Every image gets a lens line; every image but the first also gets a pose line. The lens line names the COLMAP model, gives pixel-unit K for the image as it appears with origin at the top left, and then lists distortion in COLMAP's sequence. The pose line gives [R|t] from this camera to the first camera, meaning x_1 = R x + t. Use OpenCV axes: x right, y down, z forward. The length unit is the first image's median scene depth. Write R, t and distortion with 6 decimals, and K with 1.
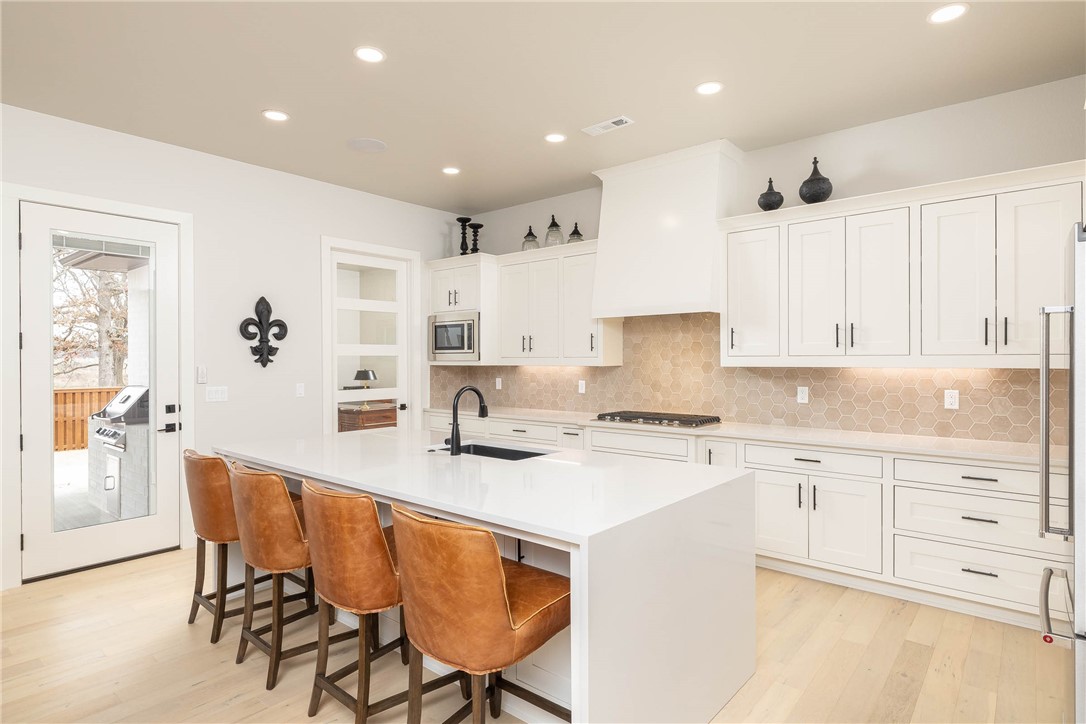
lens RADIAL K [[579.9, 0, 534.2], [0, 579.9, 363.7], [0, 0, 1]] dist [-0.012123, 0.001700]
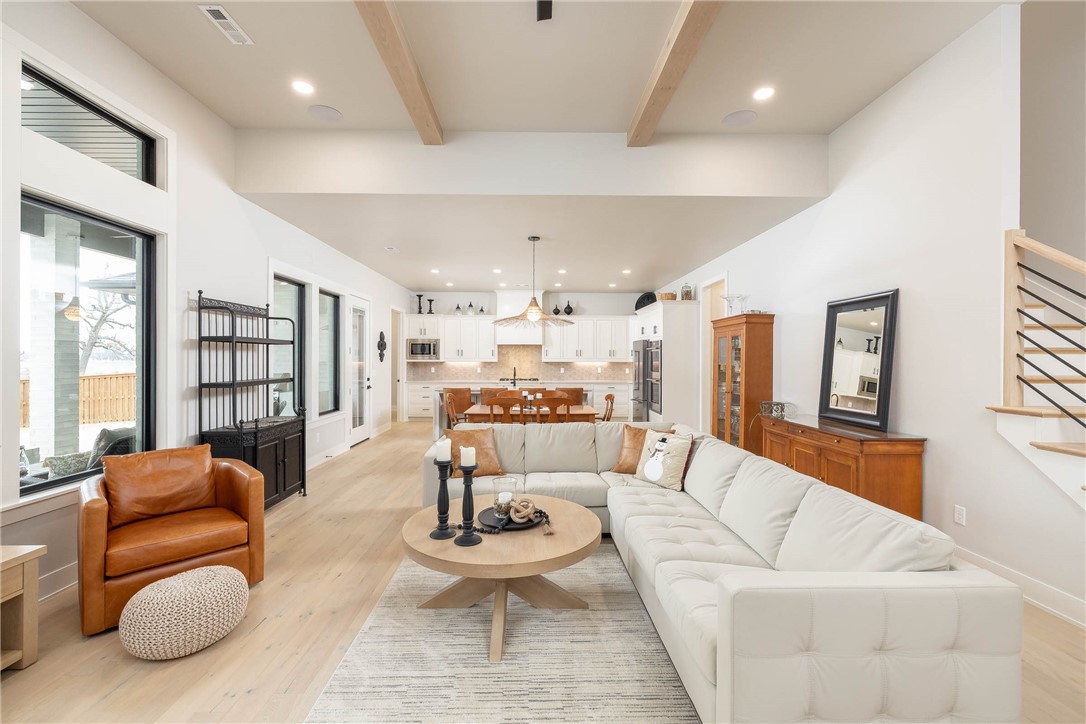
lens RADIAL K [[463.8, 0, 534.7], [0, 463.8, 358.9], [0, 0, 1]] dist [0.001240, -0.000259]
pose [[0.755822, 0.005023, 0.654757, -1.193333], [0.000056, 0.999970, -0.007736, 0.007294], [-0.654777, 0.005884, 0.755800, -0.771493]]
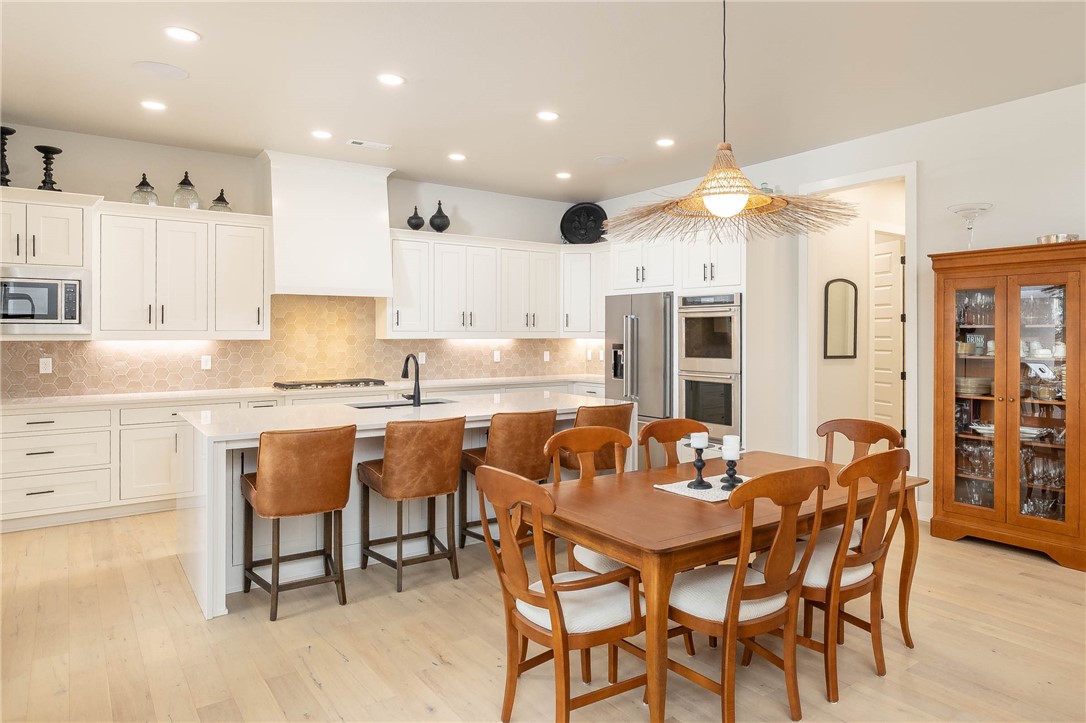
lens RADIAL K [[718.1, 0, 606.1], [0, 718.1, 334.7], [0, 0, 1]] dist [0.010144, 0.000957]
pose [[0.200589, 0.001543, 0.979674, -1.039375], [0.004891, 0.999985, -0.002576, 0.001443], [-0.979663, 0.005309, 0.200578, 0.159649]]
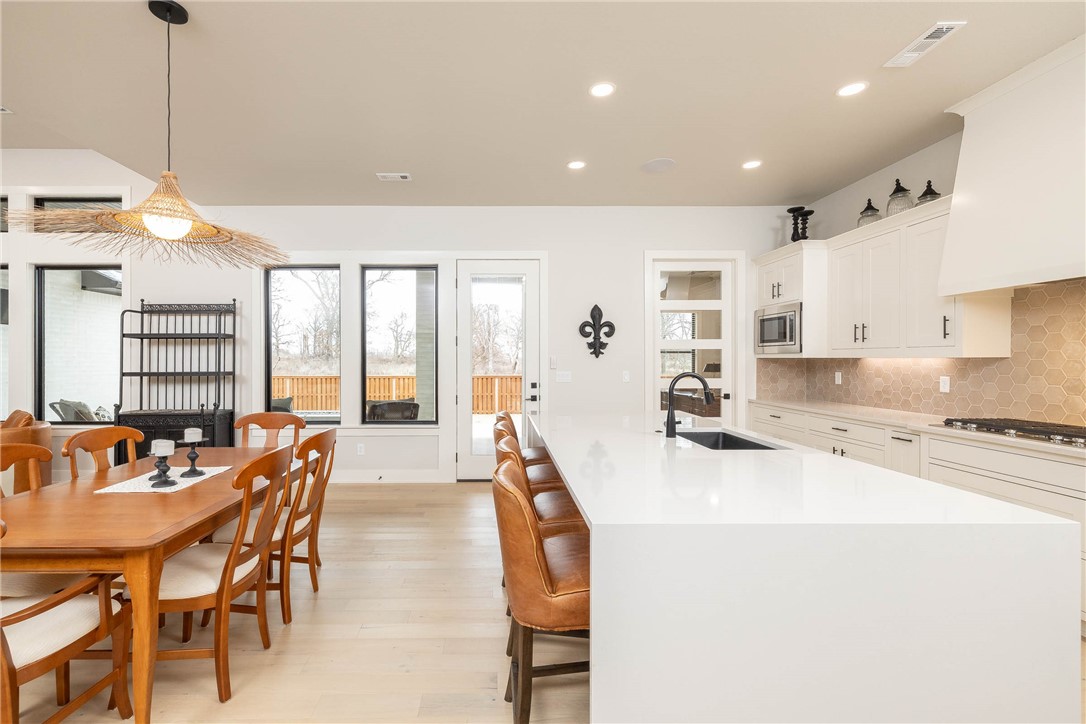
lens RADIAL K [[463.8, 0, 499.0], [0, 463.8, 360.9], [0, 0, 1]] dist [0.001240, -0.000259]
pose [[0.656090, 0.005969, -0.754659, 0.182714], [-0.007001, 0.999974, 0.001823, 0.012297], [0.754650, 0.004087, 0.656115, 0.134250]]
